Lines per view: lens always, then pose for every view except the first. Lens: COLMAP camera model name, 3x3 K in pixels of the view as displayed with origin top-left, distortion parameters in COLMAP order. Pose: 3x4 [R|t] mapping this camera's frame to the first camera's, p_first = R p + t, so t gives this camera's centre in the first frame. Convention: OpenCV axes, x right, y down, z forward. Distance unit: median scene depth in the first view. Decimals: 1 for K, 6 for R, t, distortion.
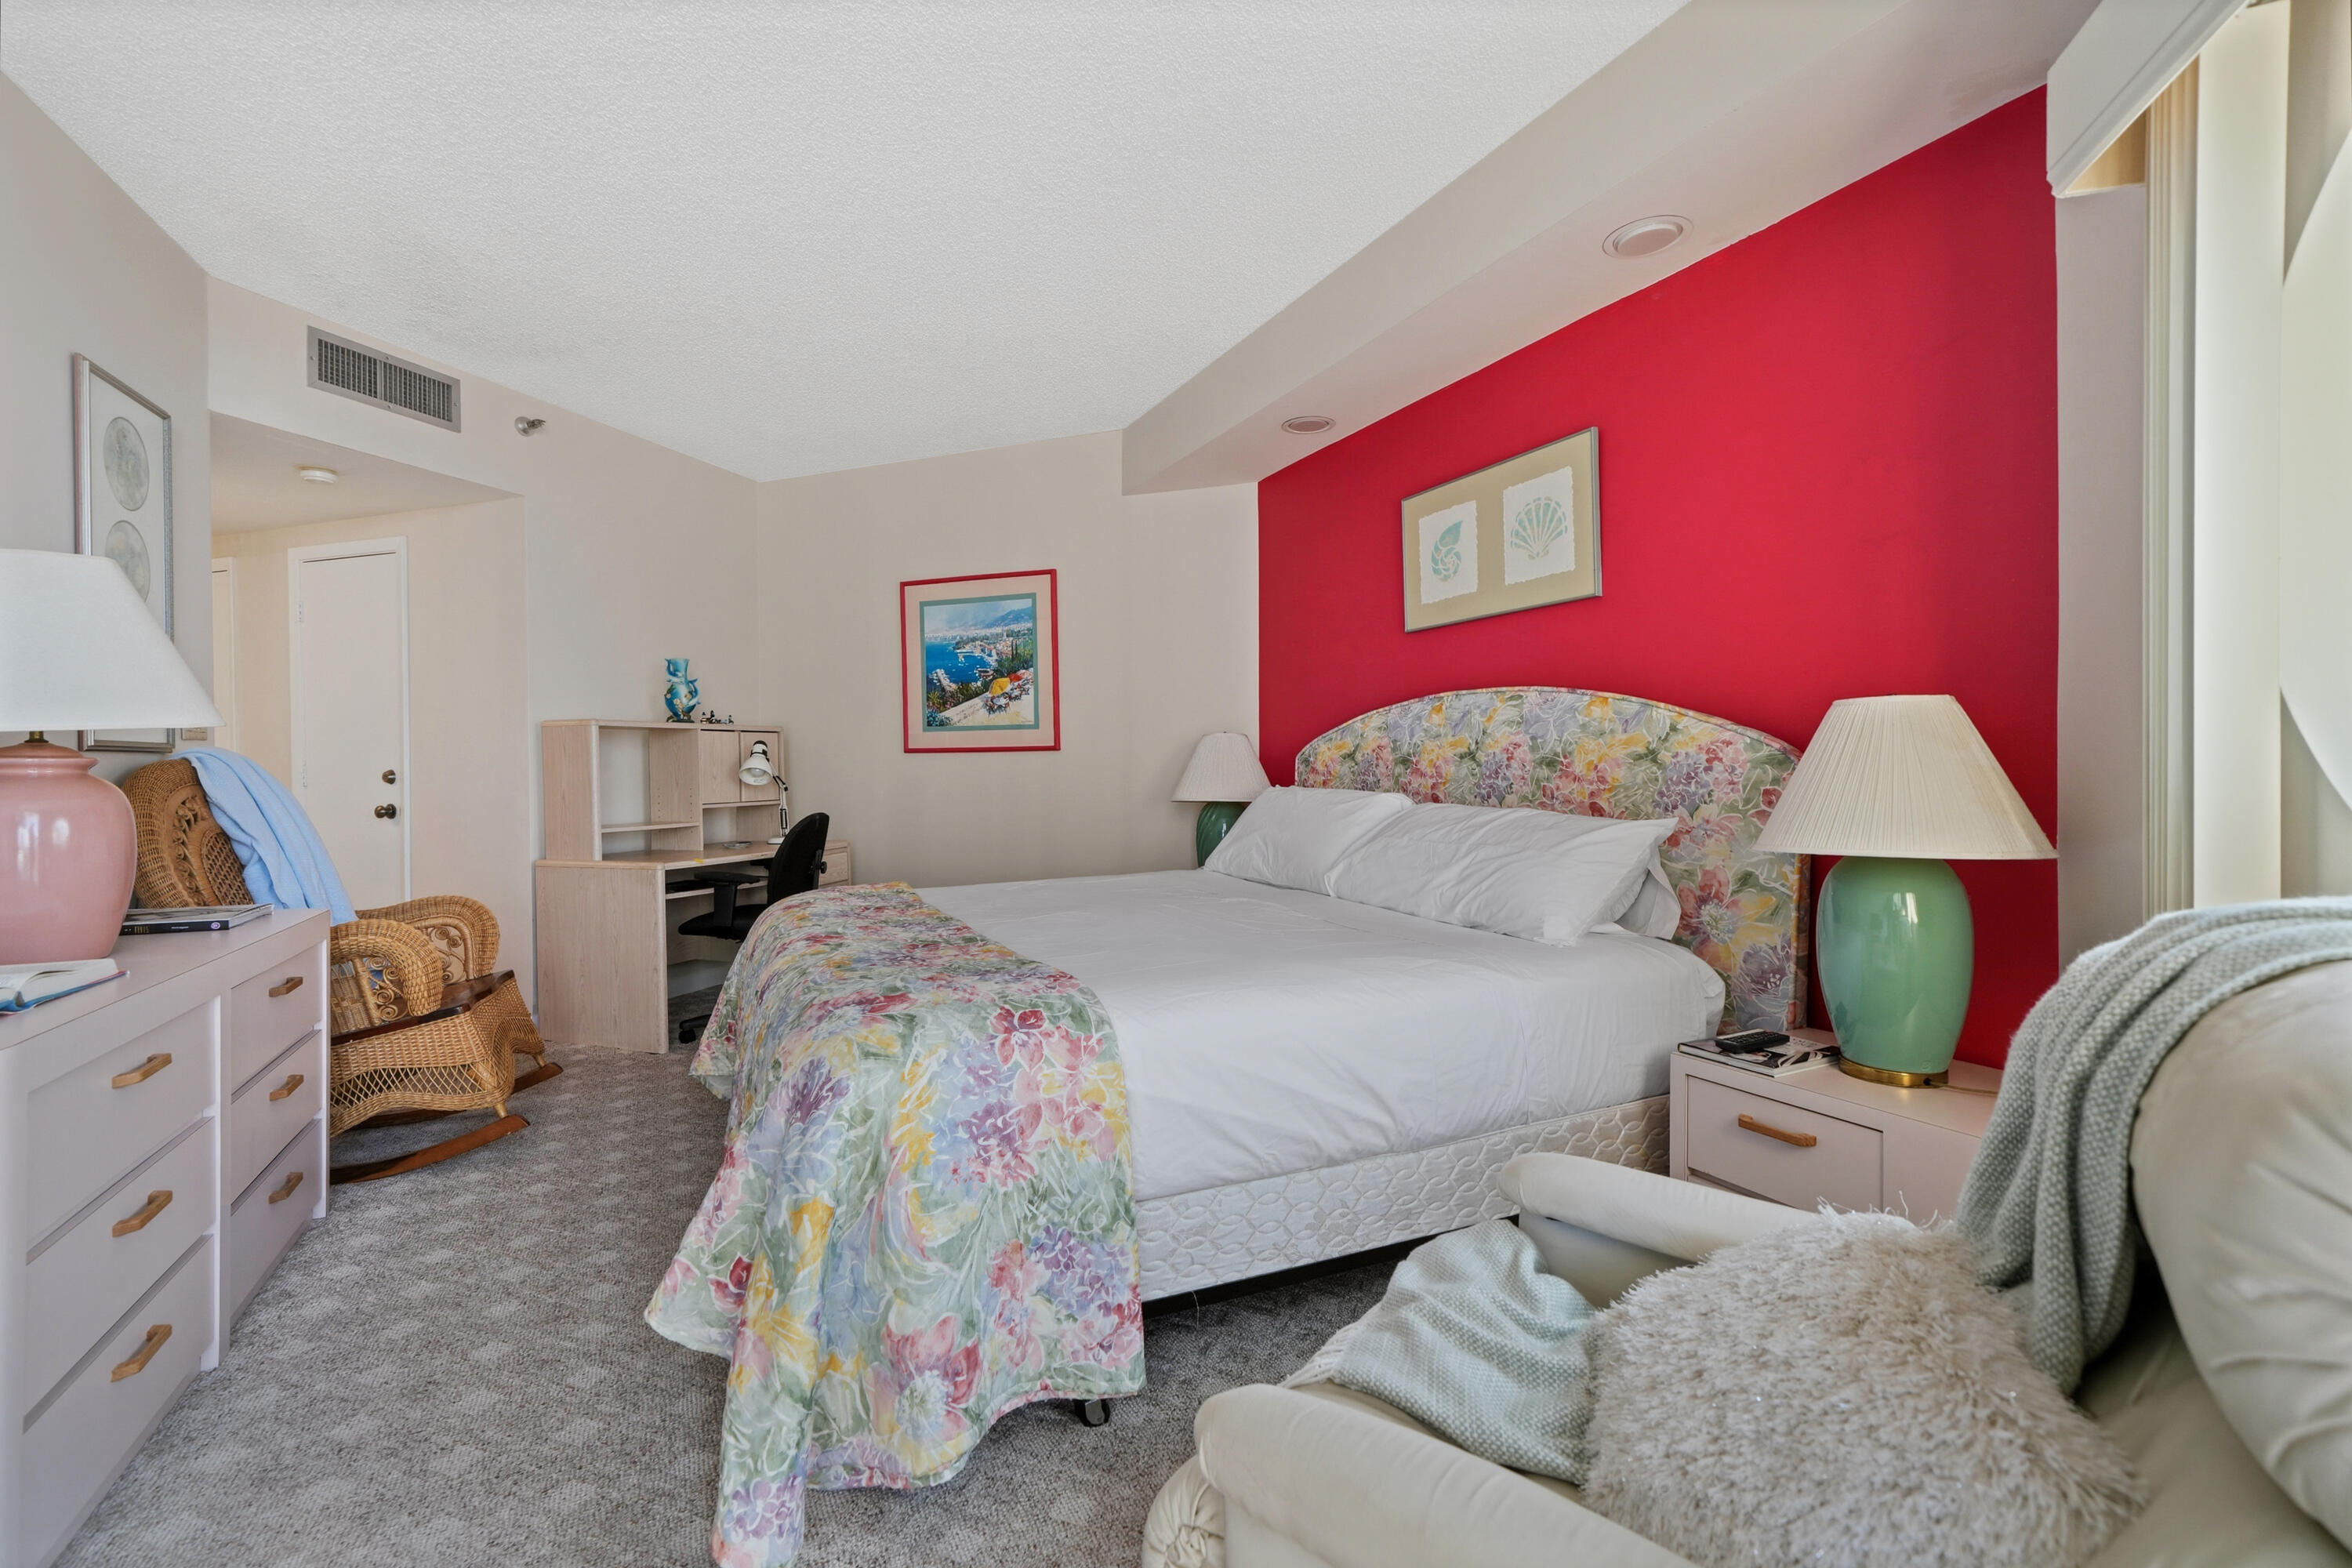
lens RADIAL K [[1034.4, 0, 1160.9], [0, 1034.4, 776.5], [0, 0, 1]] dist [0.005154, 0.000449]
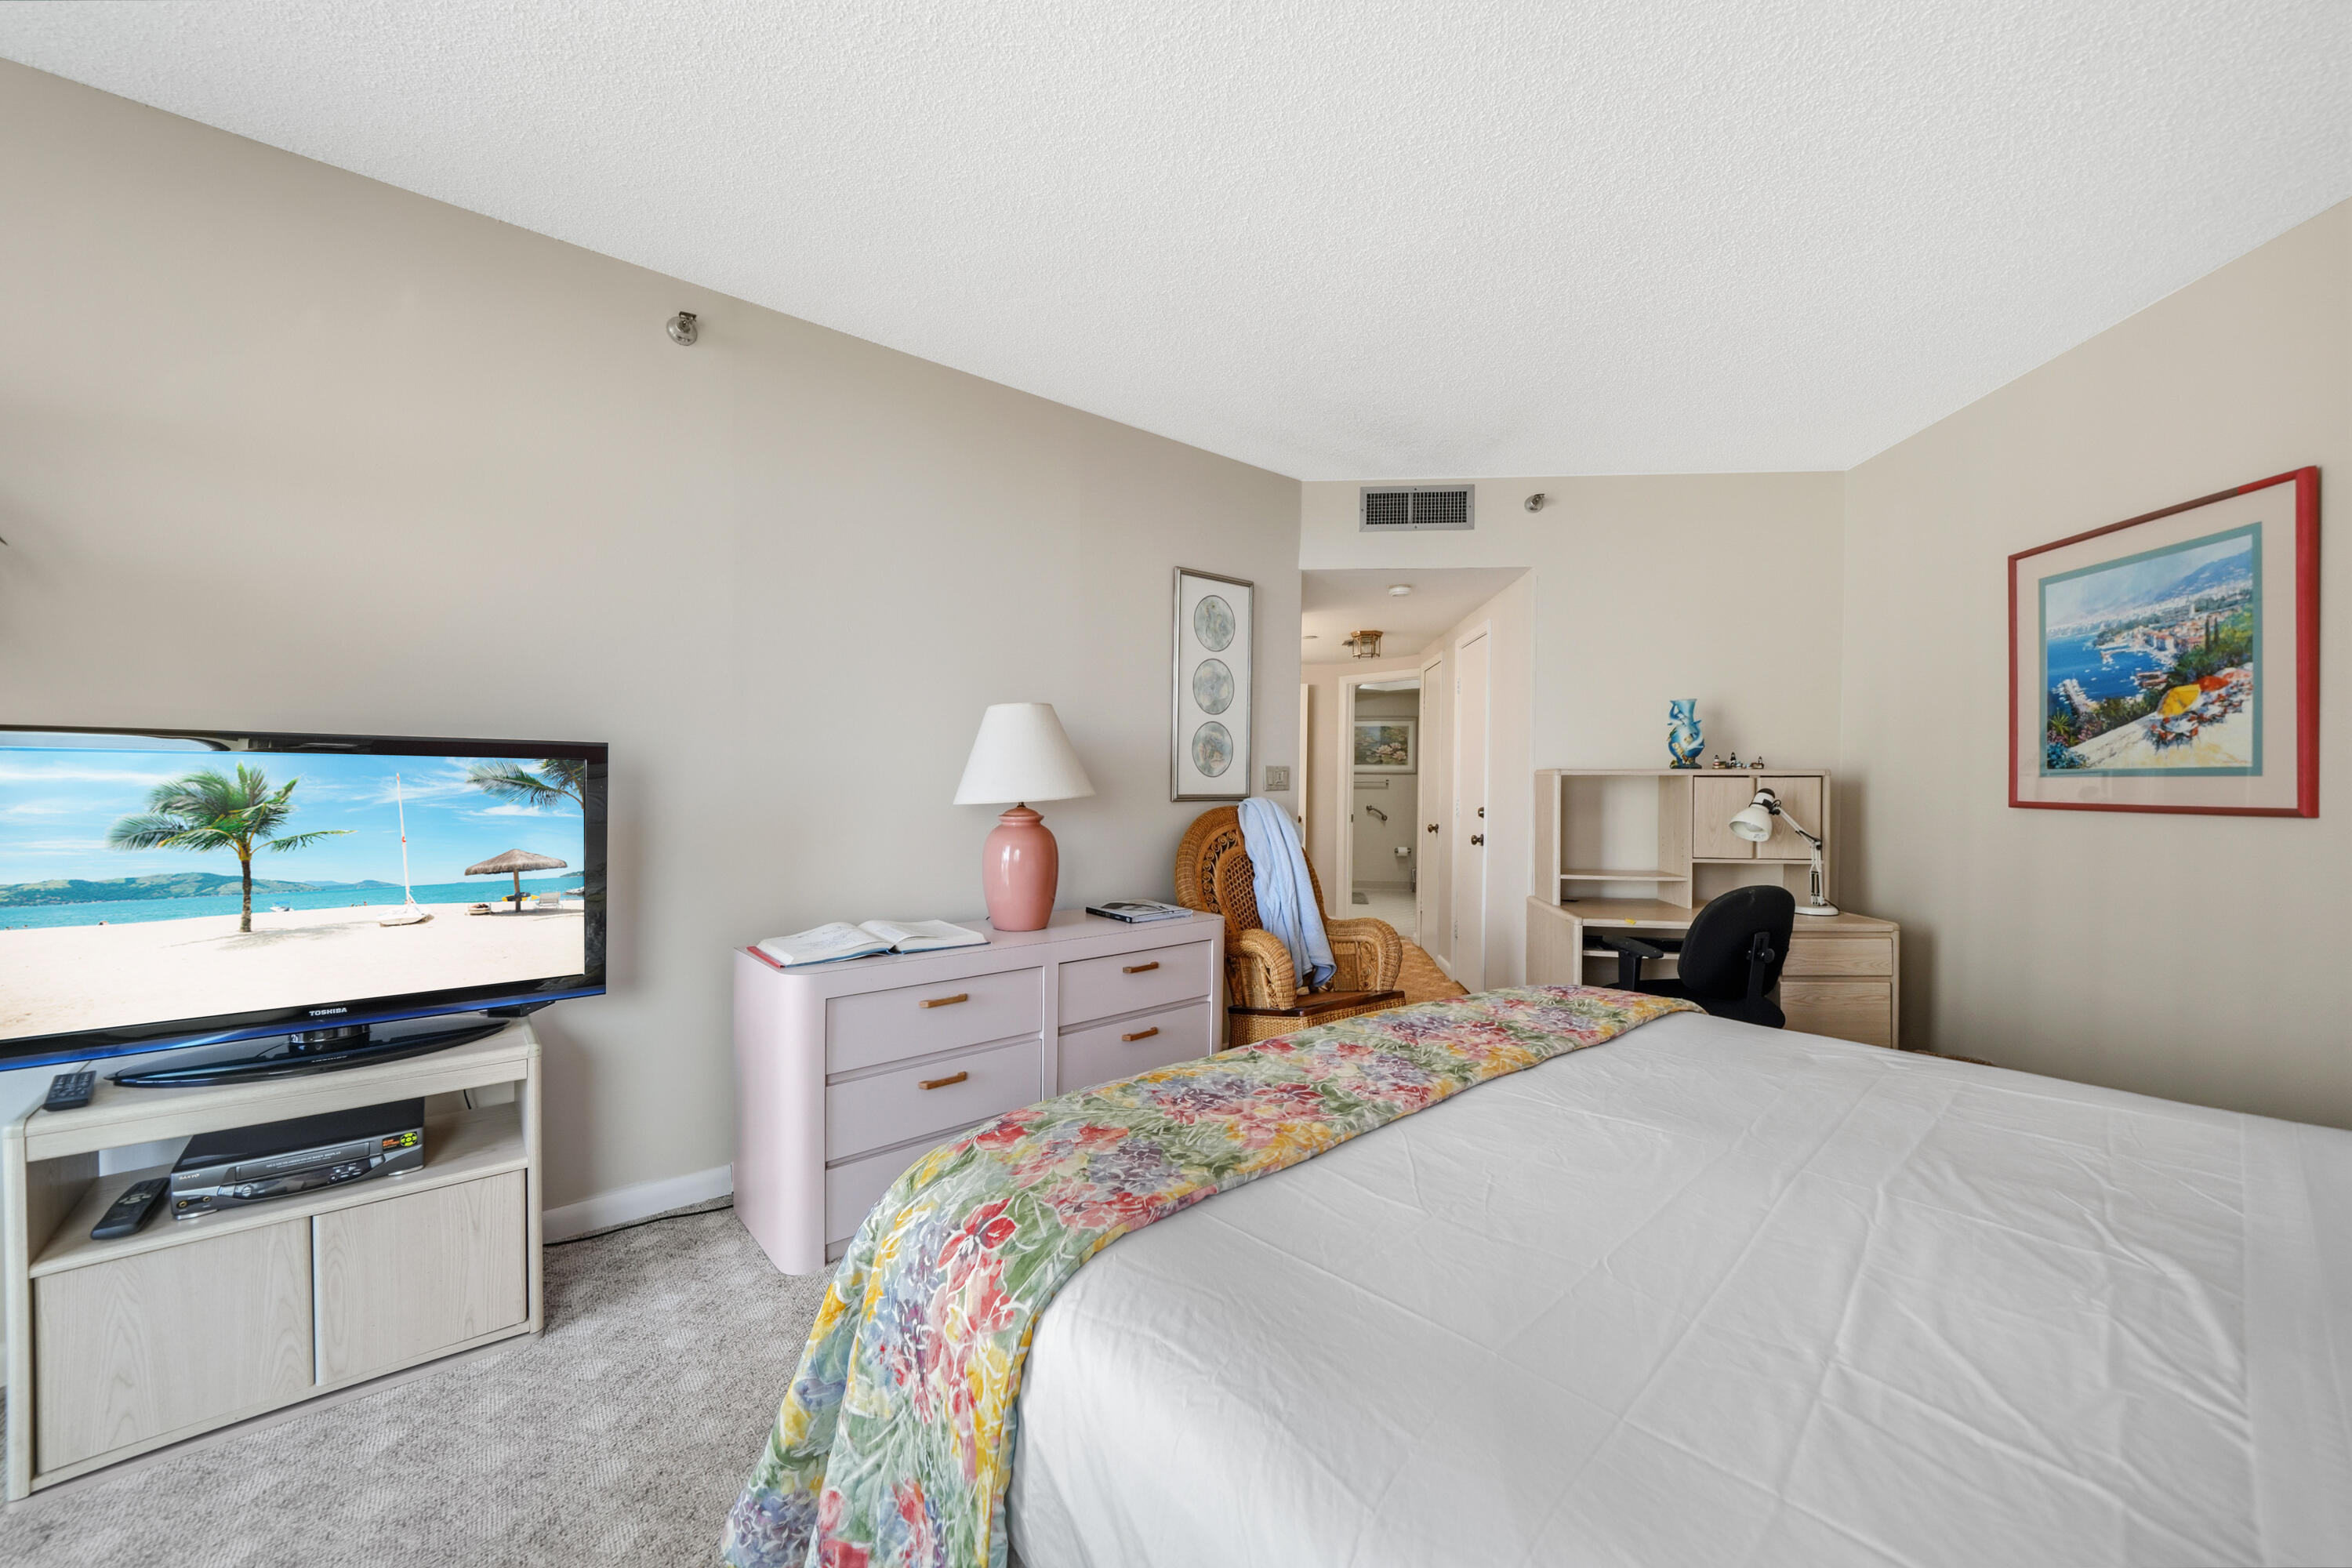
lens RADIAL K [[877.0, 0, 1153.9], [0, 877.0, 800.1], [0, 0, 1]] dist [-0.014886, 0.000490]
pose [[0.232659, 0.032540, -0.972014, 0.180150], [-0.017480, 0.999419, 0.029274, -0.035981], [0.972401, 0.010180, 0.233092, 0.335903]]
